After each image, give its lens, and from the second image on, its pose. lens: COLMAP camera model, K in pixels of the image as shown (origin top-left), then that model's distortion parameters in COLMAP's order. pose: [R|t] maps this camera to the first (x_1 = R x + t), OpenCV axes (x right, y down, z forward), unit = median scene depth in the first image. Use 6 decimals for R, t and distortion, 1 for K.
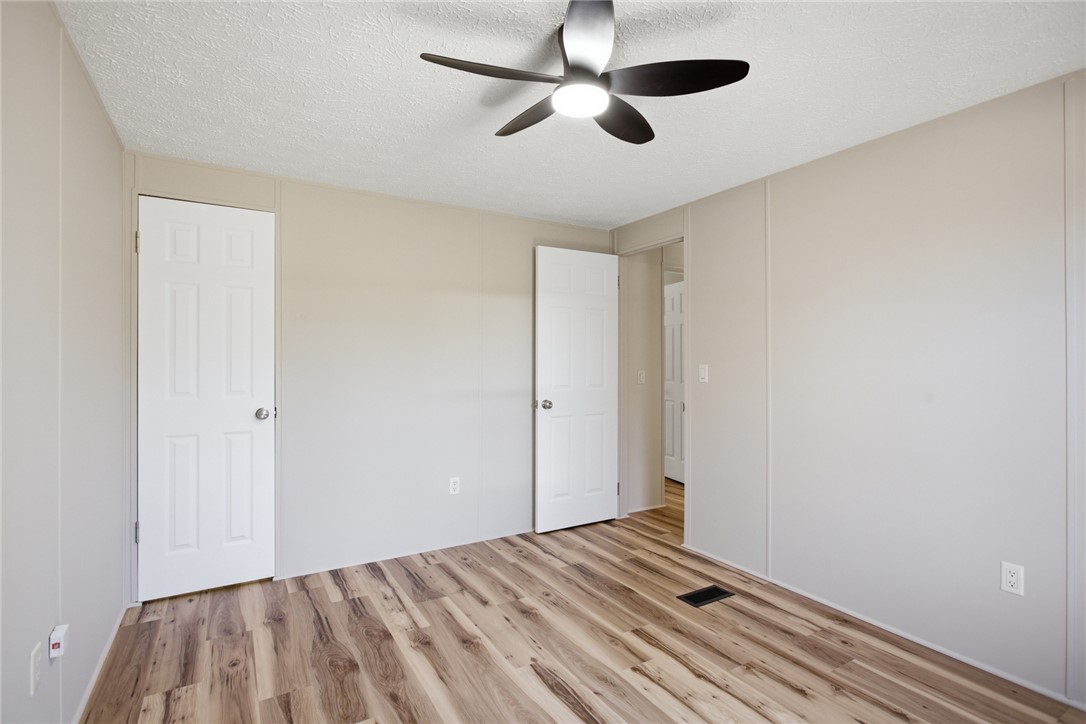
lens RADIAL K [[518.7, 0, 544.7], [0, 518.7, 365.2], [0, 0, 1]] dist [-0.004309, 0.000354]
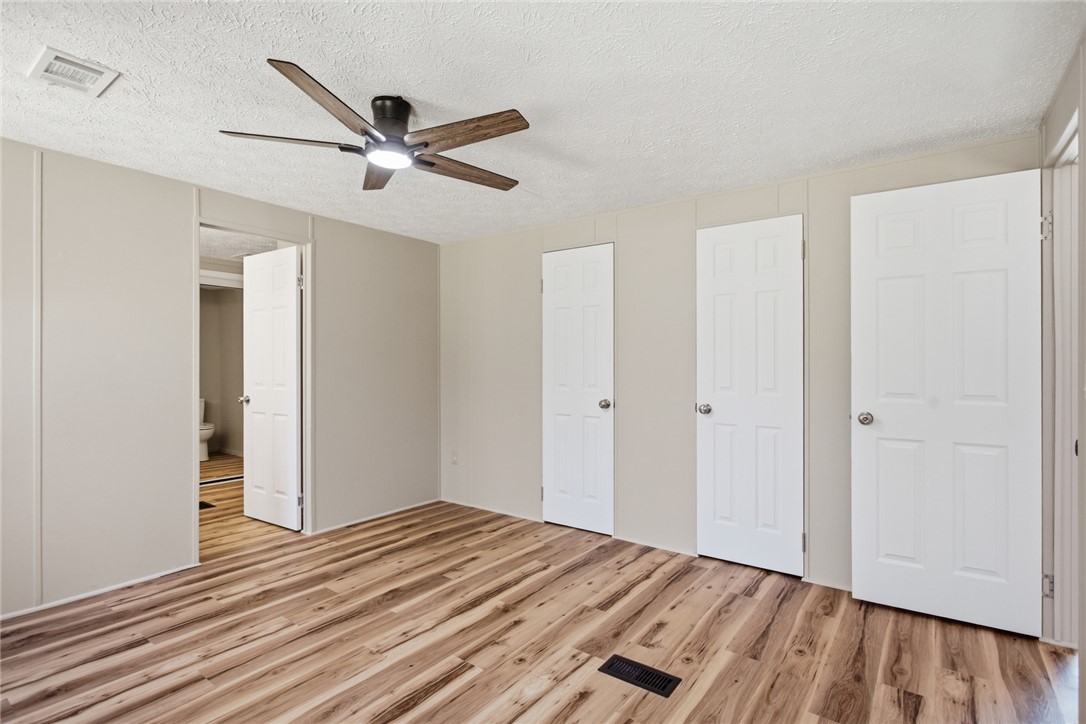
lens RADIAL K [[518.7, 0, 543.4], [0, 518.7, 367.9], [0, 0, 1]] dist [-0.004309, 0.000354]
pose [[0.359013, -0.003491, -0.933326, 0.504862], [-0.001488, 0.999990, -0.004313, 0.010537], [0.933331, 0.002937, 0.359004, 0.340227]]
